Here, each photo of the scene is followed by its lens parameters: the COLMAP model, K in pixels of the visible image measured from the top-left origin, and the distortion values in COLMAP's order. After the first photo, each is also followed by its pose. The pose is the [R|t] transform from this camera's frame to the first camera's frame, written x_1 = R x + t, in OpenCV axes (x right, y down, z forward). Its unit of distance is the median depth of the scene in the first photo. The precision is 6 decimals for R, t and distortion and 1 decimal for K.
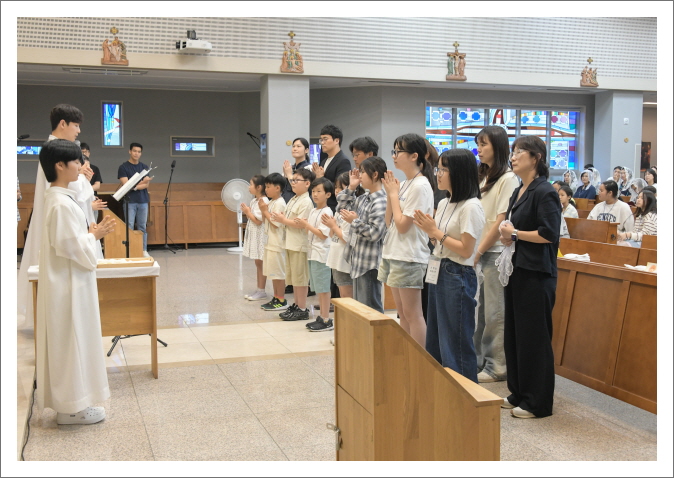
lens RADIAL K [[800.2, 0, 353.0], [0, 800.2, 238.2], [0, 0, 1]] dist [-0.001359, 0.011748]
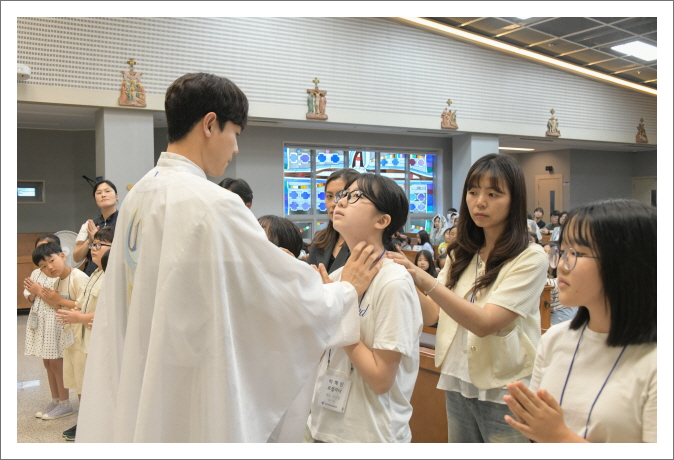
lens RADIAL K [[699.1, 0, 337.0], [0, 699.1, 230.0], [0, 0, 1]] dist [0.004863, 0.003195]
pose [[0.980843, -0.015311, 0.194199, -0.007428], [0.026201, 0.998217, -0.053634, -0.024833], [-0.193032, 0.057695, 0.979495, 0.205456]]
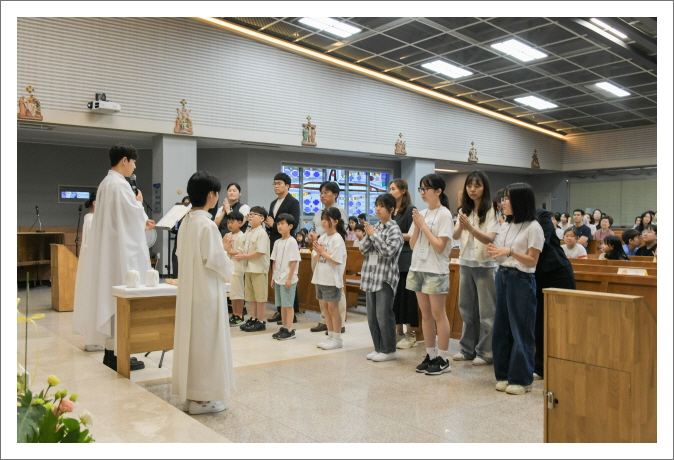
lens RADIAL K [[640.5, 0, 337.0], [0, 640.5, 230.0], [0, 0, 1]] dist [-0.004496, -0.002764]
pose [[0.953771, -0.000837, 0.300534, -0.132956], [0.022921, 0.997286, -0.069966, 0.009248], [-0.299660, 0.073620, 0.951201, 0.024442]]
